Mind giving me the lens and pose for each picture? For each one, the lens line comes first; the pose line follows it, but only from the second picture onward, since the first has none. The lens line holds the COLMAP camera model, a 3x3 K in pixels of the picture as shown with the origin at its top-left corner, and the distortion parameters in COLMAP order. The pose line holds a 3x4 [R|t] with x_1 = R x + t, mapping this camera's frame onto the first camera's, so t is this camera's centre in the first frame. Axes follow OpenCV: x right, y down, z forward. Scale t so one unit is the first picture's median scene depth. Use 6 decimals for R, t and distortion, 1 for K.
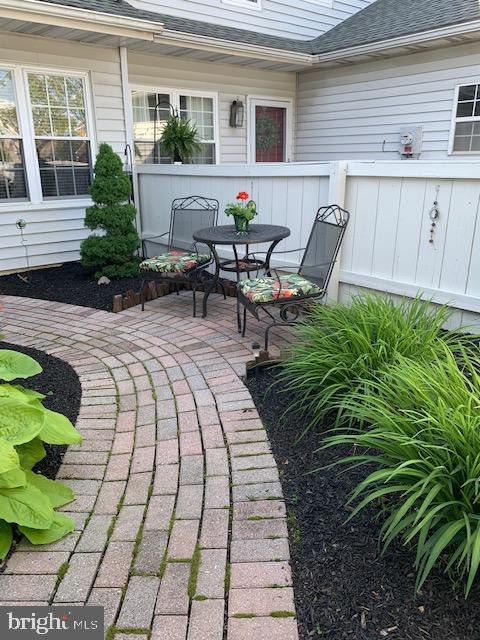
lens RADIAL K [[492.5, 0, 238.7], [0, 492.5, 293.5], [0, 0, 1]] dist [0.085408, -0.142491]
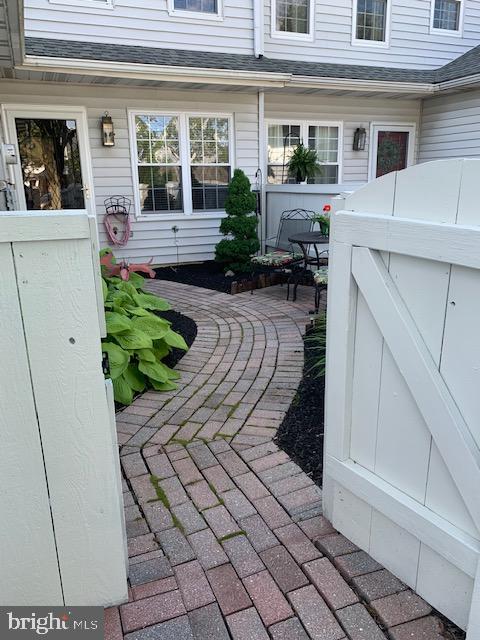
lens RADIAL K [[491.6, 0, 240.3], [0, 491.6, 310.6], [0, 0, 1]] dist [0.007662, -0.006236]
pose [[0.954452, 0.069869, -0.290070, 0.137630], [-0.069923, 0.997500, 0.010189, 0.056050], [0.290057, 0.010557, 0.956951, -0.230897]]
